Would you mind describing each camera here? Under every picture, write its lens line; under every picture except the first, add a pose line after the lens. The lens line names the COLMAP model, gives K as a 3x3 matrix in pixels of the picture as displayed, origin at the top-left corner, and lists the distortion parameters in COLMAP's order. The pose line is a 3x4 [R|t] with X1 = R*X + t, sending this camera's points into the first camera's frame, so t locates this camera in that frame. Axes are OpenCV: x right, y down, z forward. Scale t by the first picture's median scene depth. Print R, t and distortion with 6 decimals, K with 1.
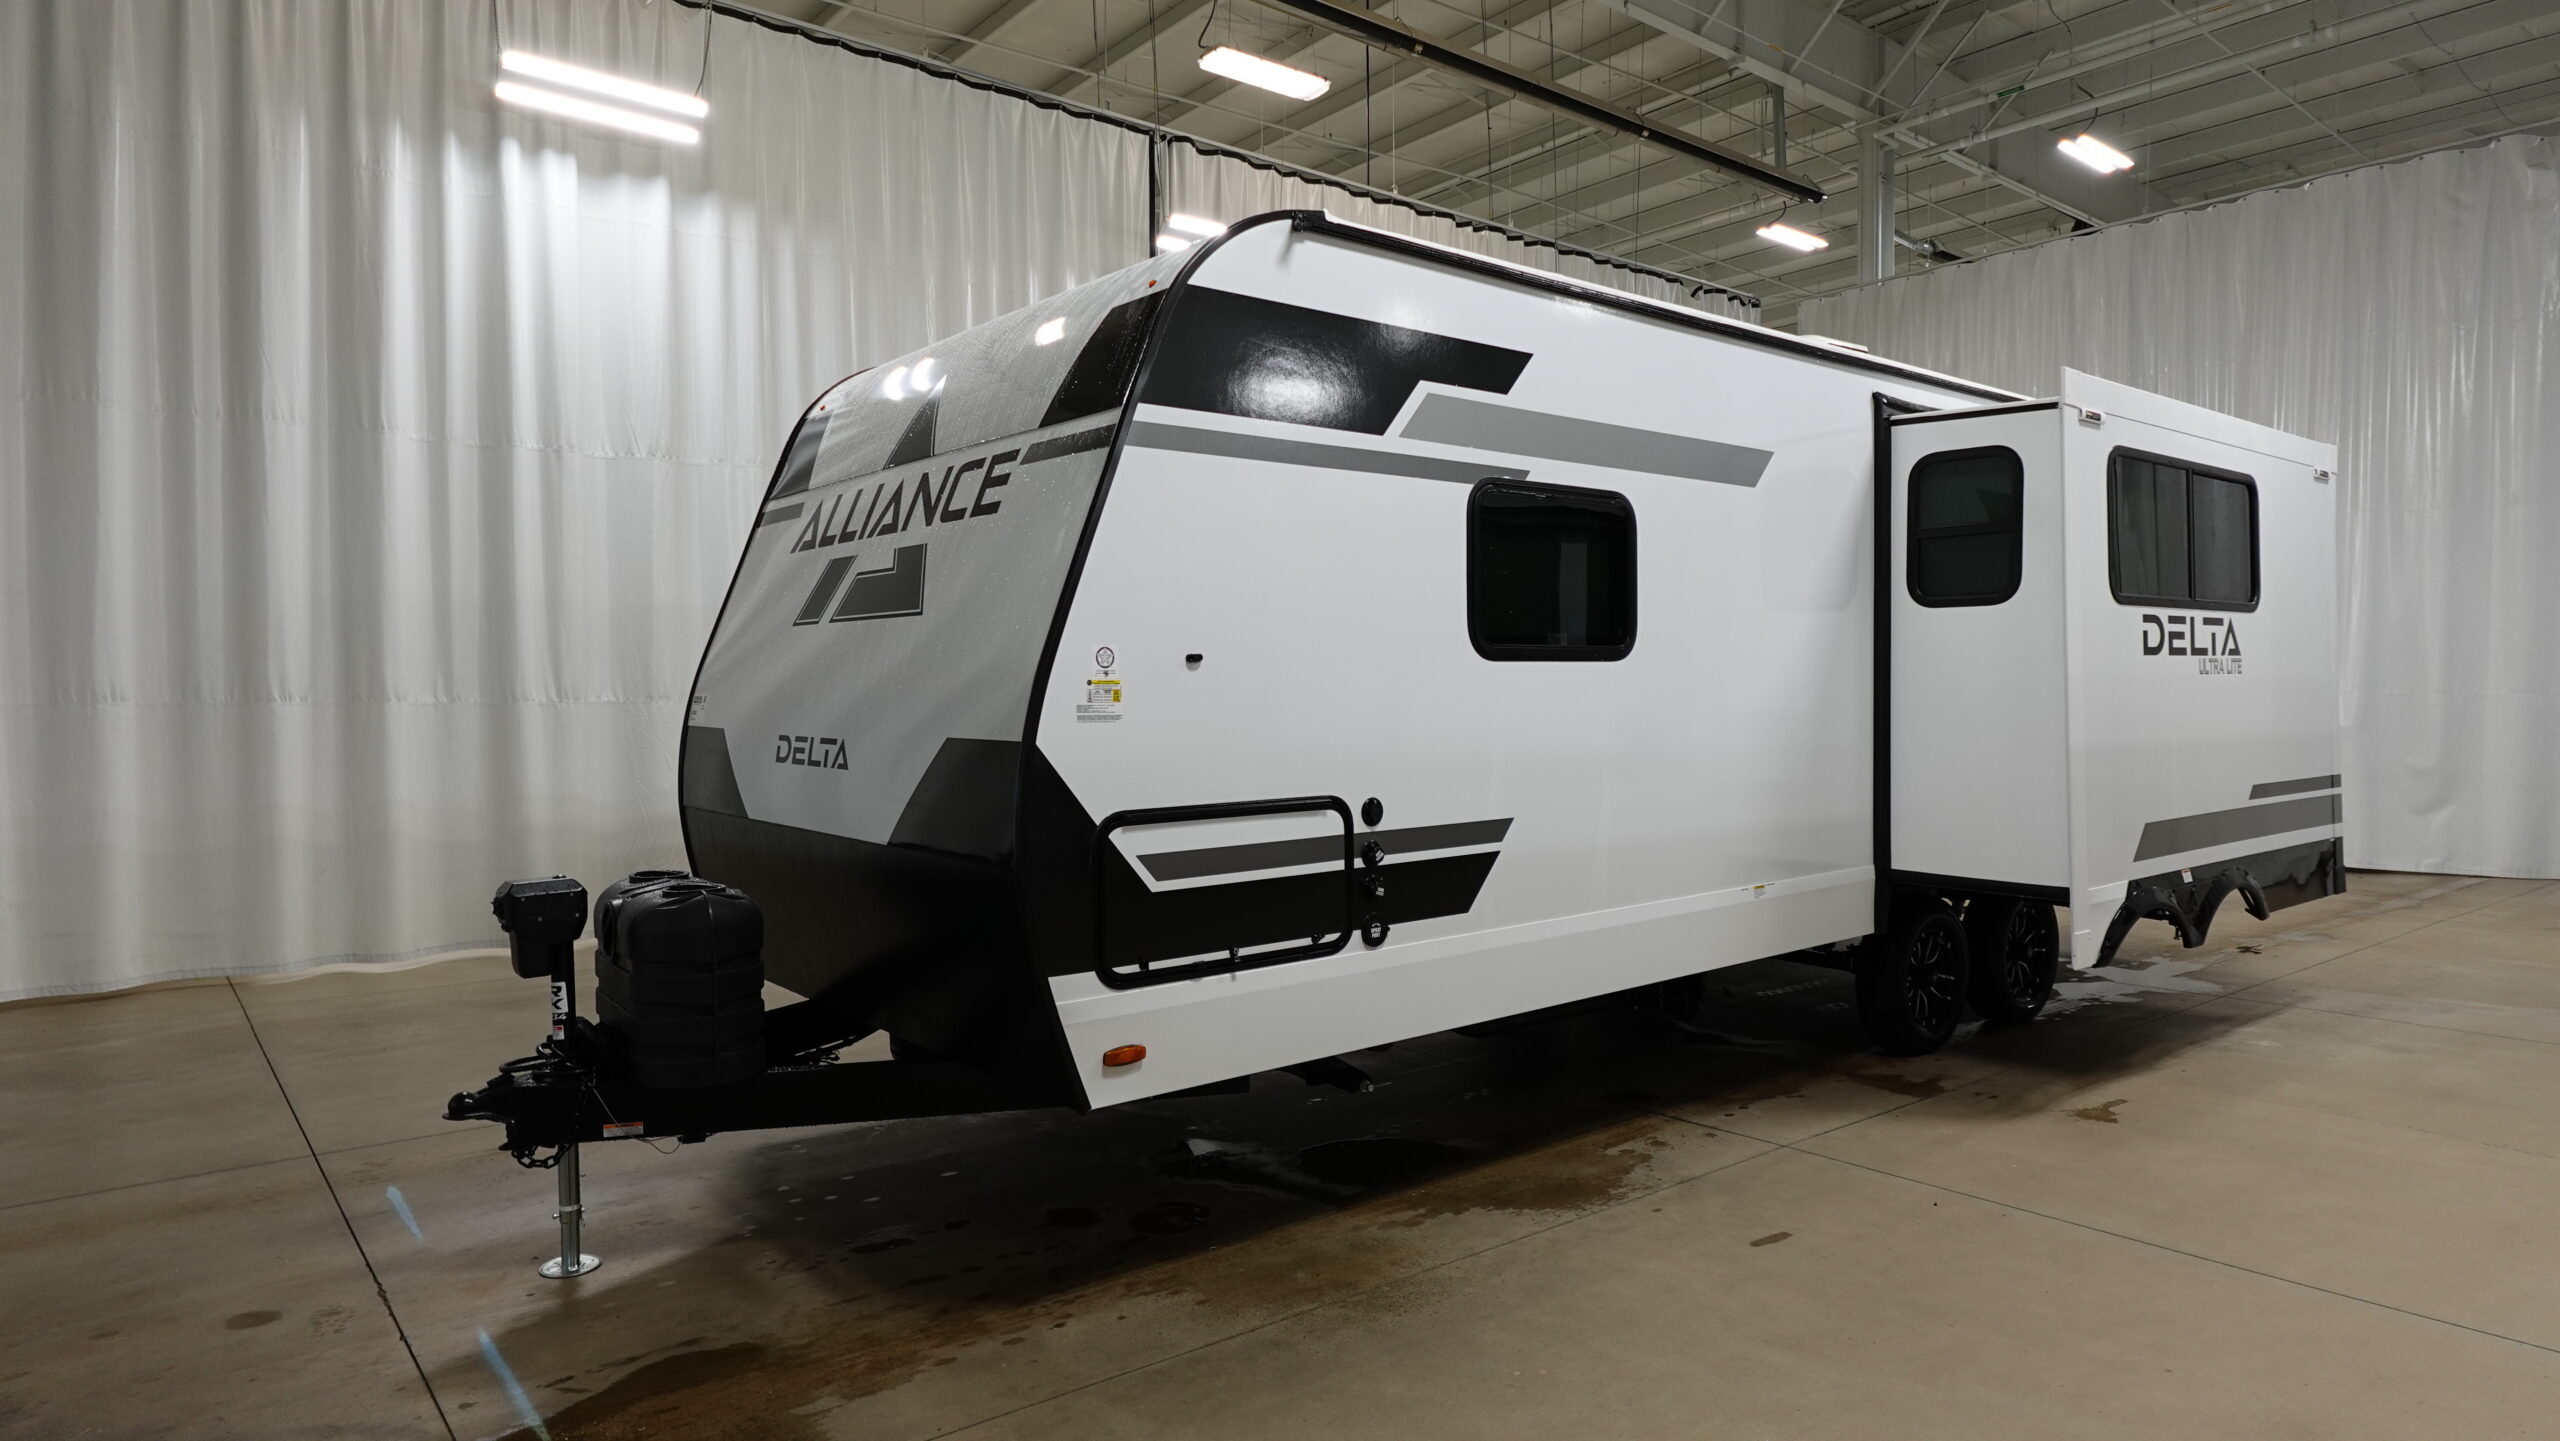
lens RADIAL K [[1476.7, 0, 1282.9], [0, 1476.7, 718.4], [0, 0, 1]] dist [-0.004784, 0.005502]
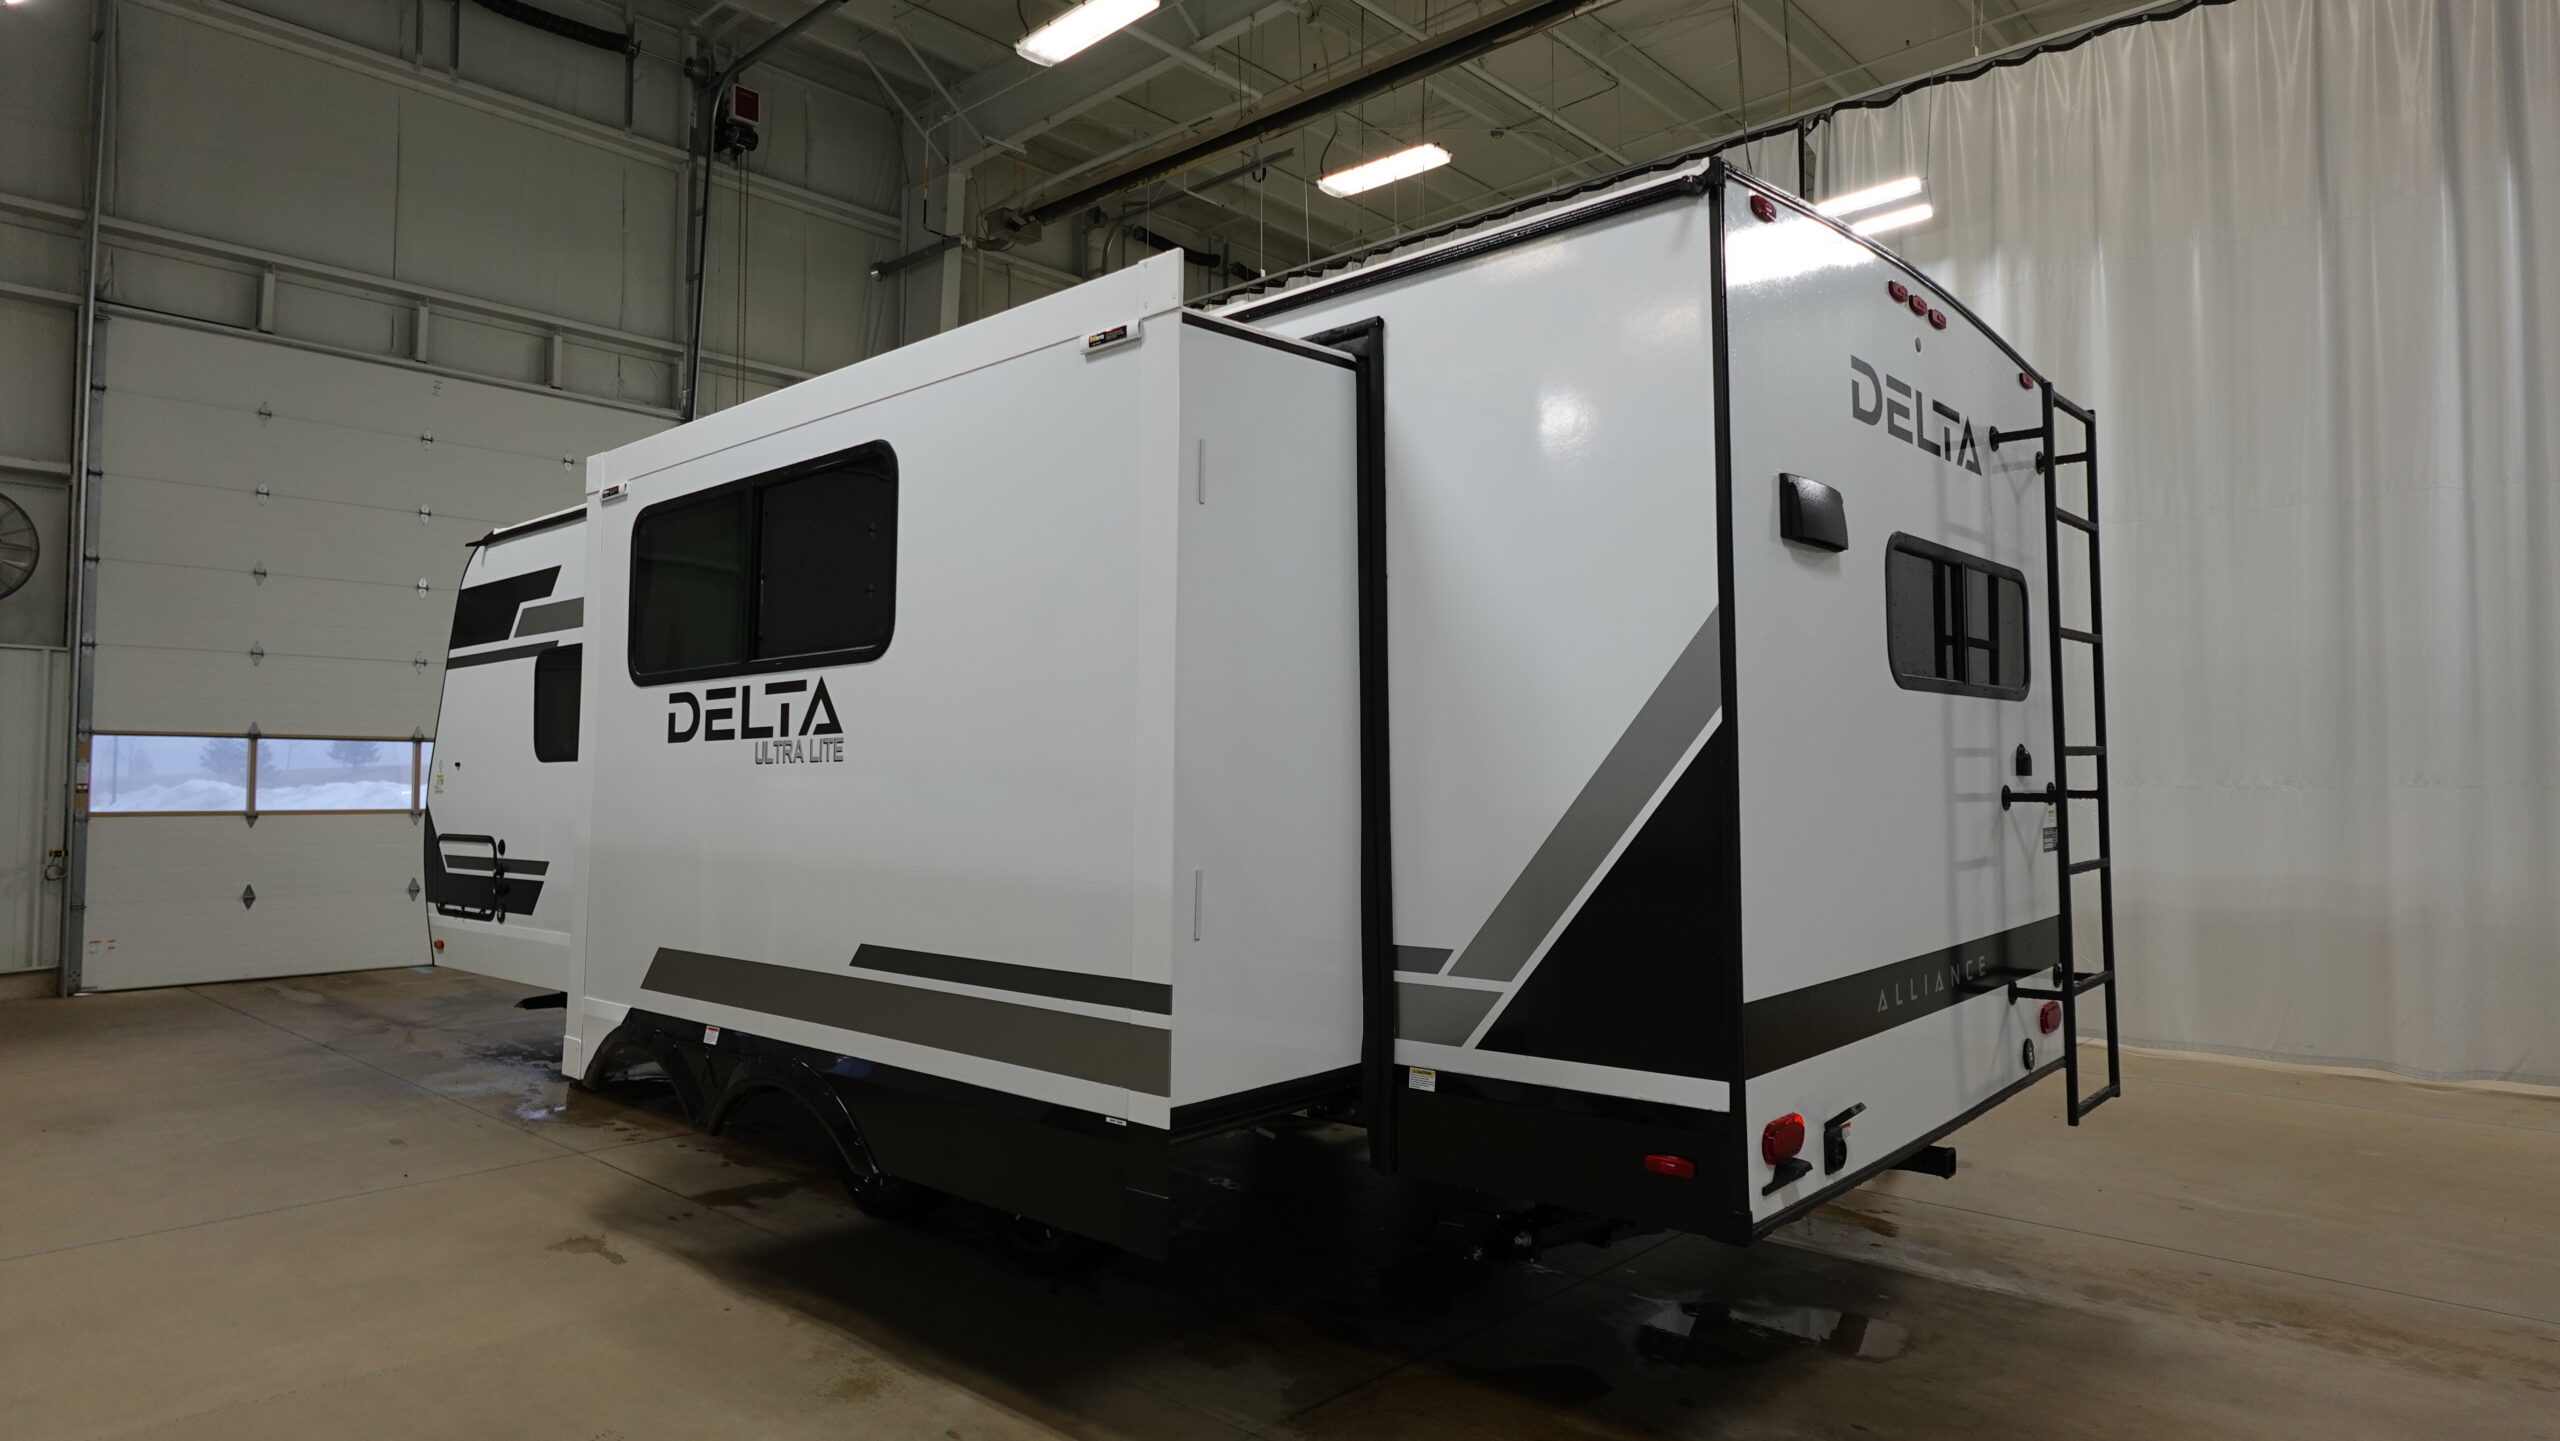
lens RADIAL K [[1476.7, 0, 1282.9], [0, 1476.7, 718.4], [0, 0, 1]] dist [-0.004784, 0.005502]
pose [[0.150976, -0.033962, -0.987954, 1.401512], [-0.016526, 0.999183, -0.036874, -0.030708], [0.988399, 0.021894, 0.150292, 1.172193]]
